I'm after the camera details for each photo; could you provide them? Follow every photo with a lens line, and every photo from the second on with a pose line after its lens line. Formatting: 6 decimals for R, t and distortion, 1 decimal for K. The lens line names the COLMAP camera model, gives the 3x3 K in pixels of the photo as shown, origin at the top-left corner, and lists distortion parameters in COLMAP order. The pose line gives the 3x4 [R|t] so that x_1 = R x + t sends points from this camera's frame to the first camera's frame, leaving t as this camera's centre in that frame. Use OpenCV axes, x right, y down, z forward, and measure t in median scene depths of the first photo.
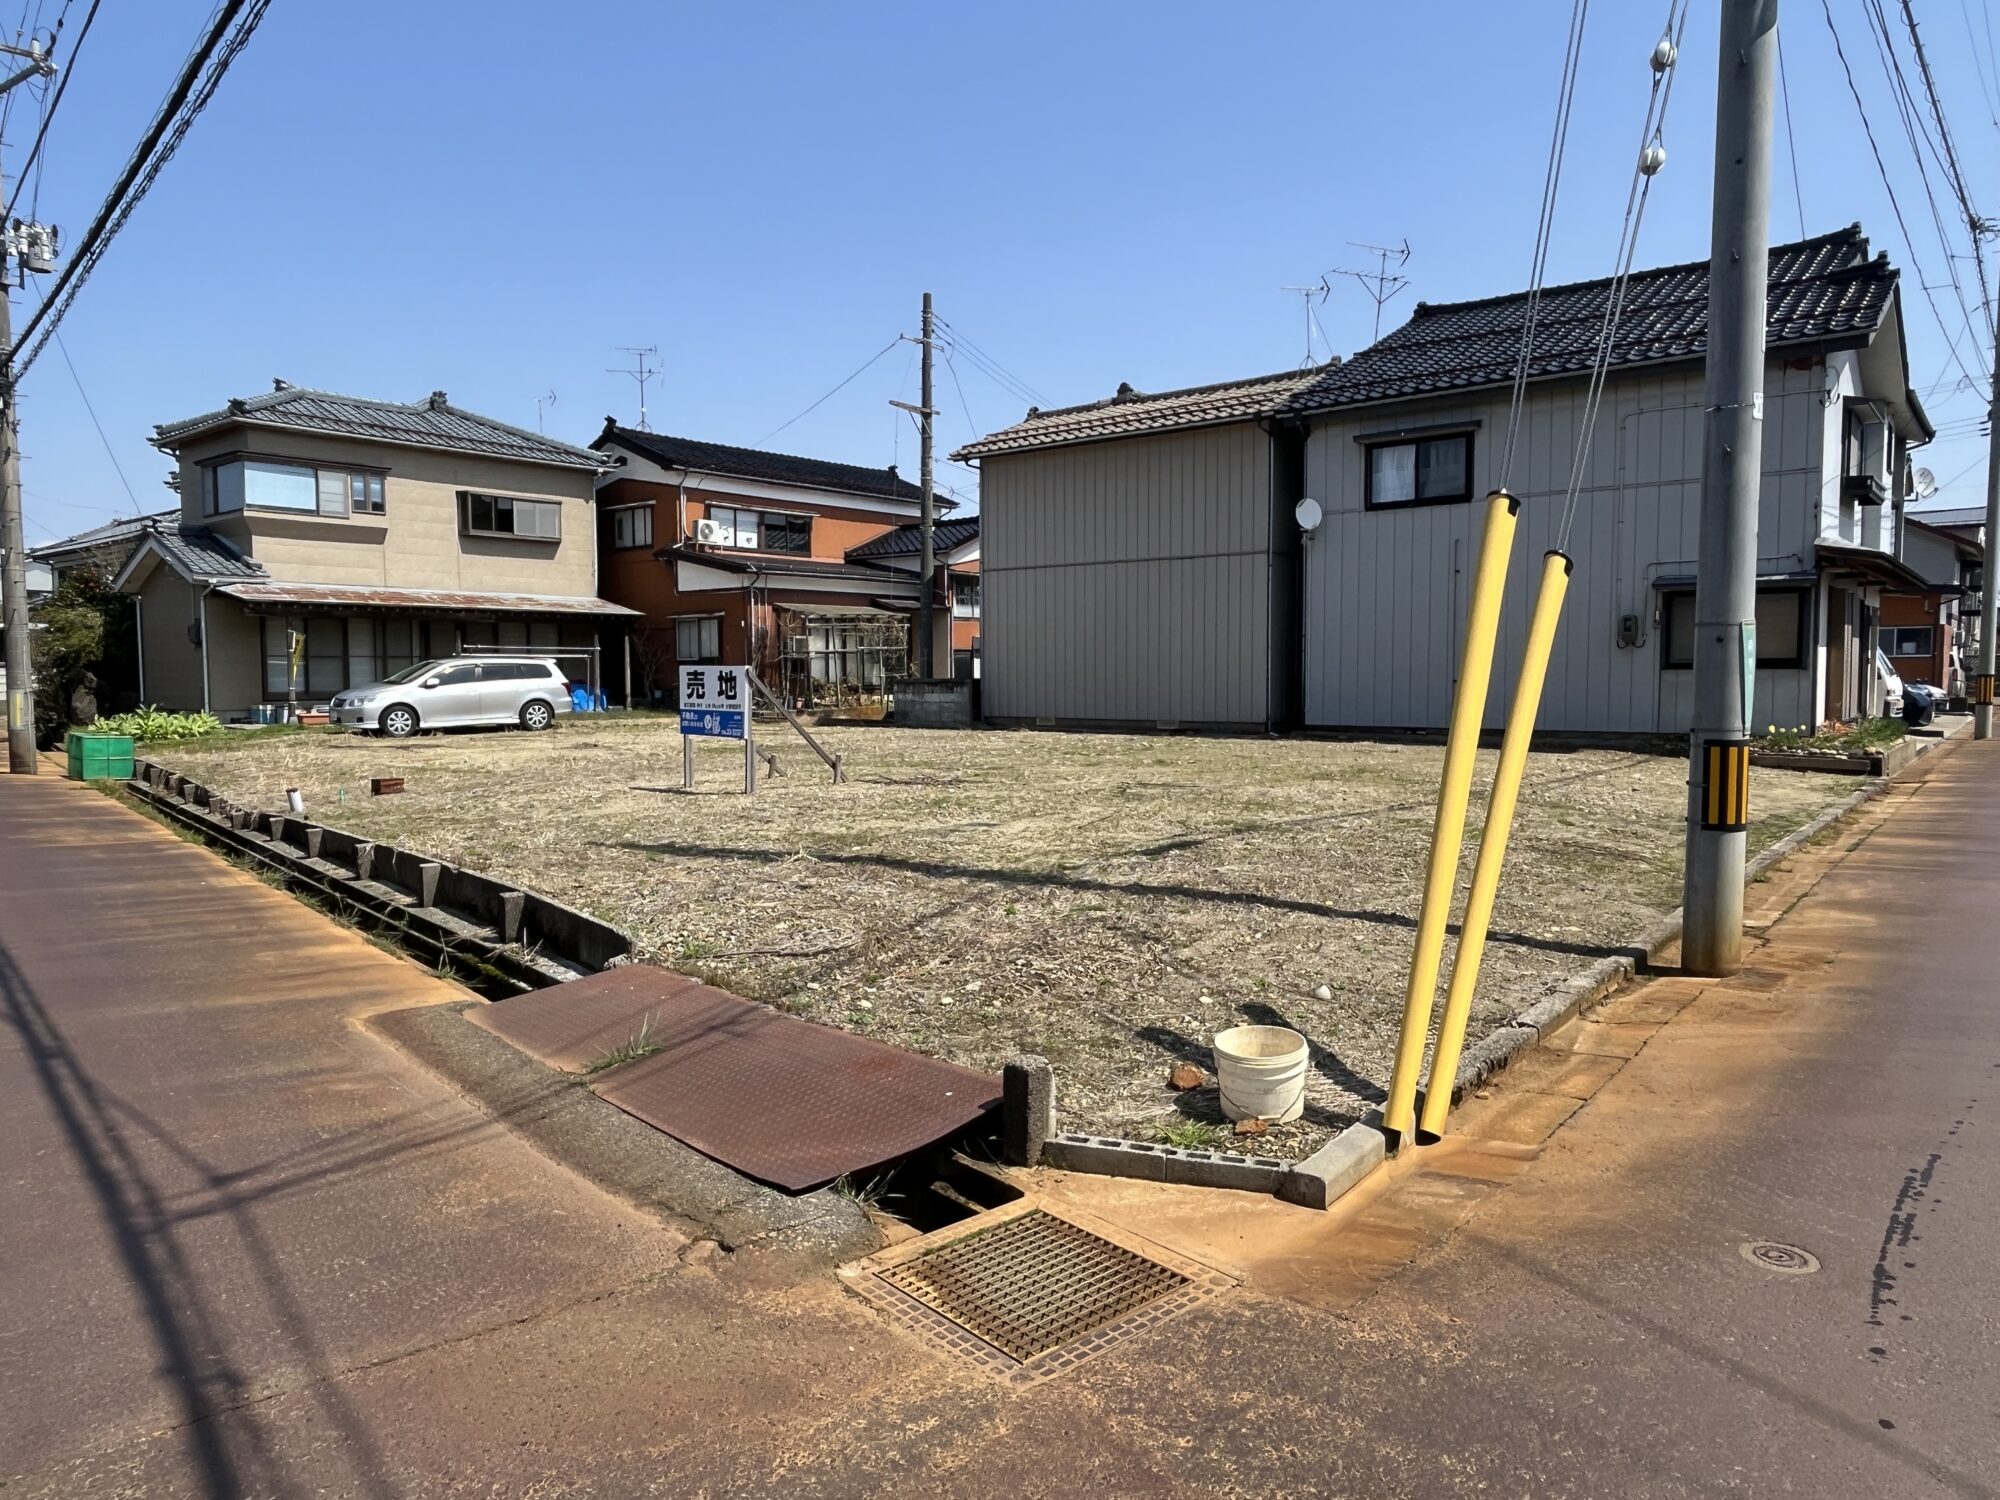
lens RADIAL K [[1293.1, 0, 973.9], [0, 1293.1, 756.7], [0, 0, 1]] dist [-0.000845, -0.005549]
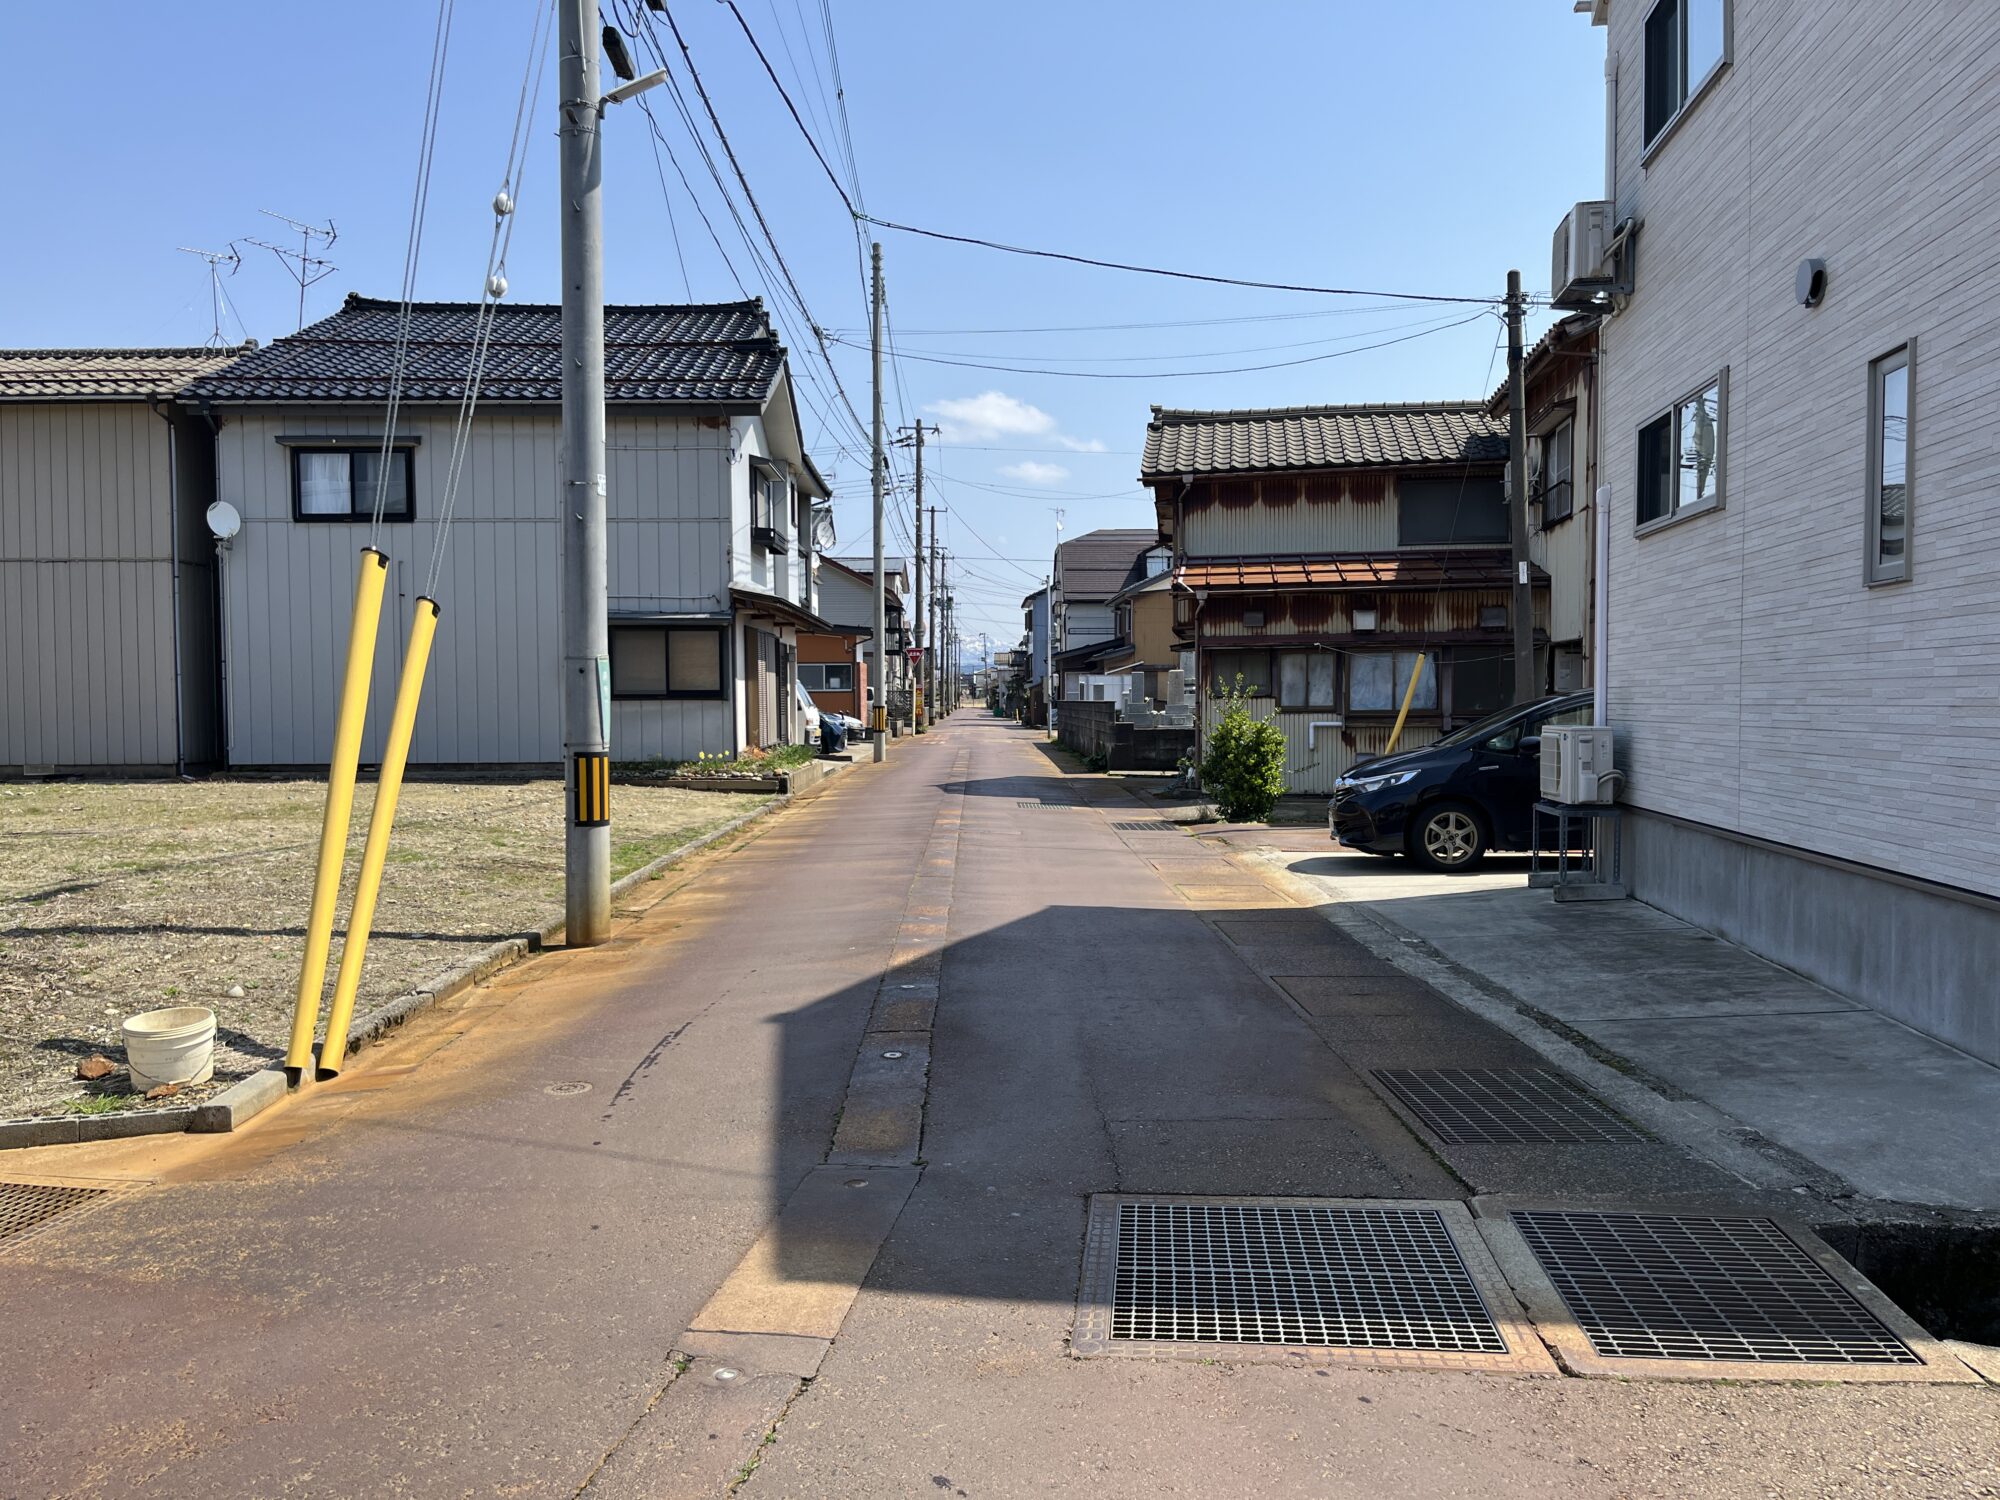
lens RADIAL K [[1510.9, 0, 1006.9], [0, 1510.9, 758.9], [0, 0, 1]] dist [0.050124, -0.060239]
pose [[0.752759, -0.024124, 0.657854, -0.021397], [0.044600, 0.998901, -0.014405, 0.009742], [-0.656783, 0.040183, 0.753008, -0.106568]]
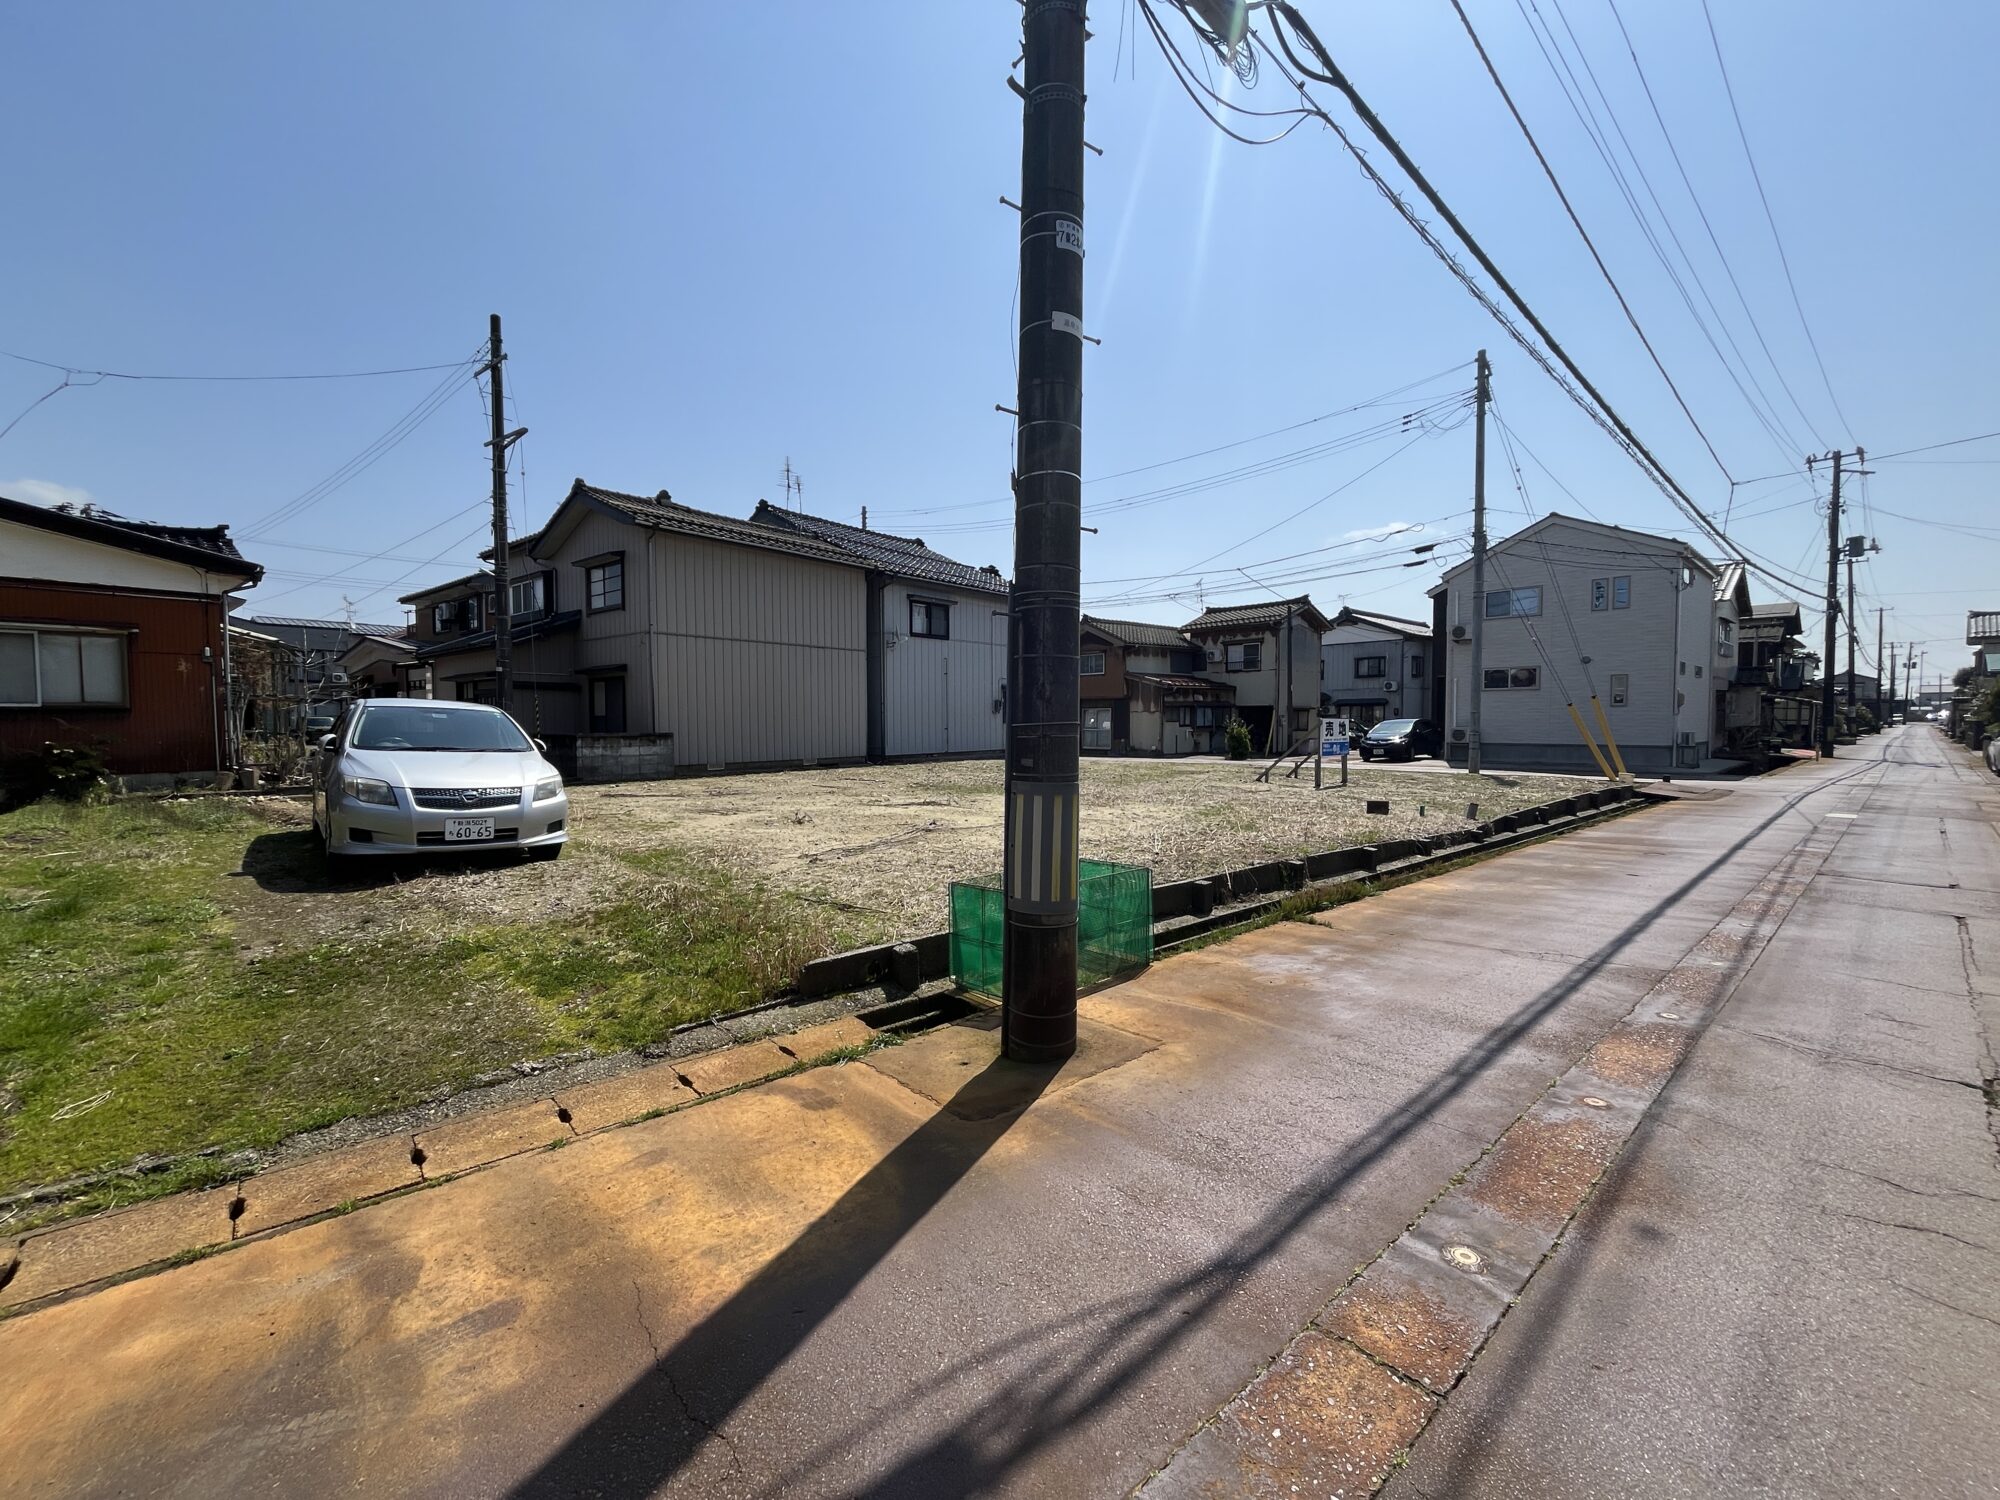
lens RADIAL K [[805.0, 0, 985.3], [0, 805.0, 752.9], [0, 0, 1]] dist [-0.003439, -0.000090]
pose [[-0.008361, -0.036036, 0.999316, -0.877186], [0.070378, 0.996851, 0.036536, -0.063019], [-0.997485, 0.070635, -0.005798, 0.959239]]
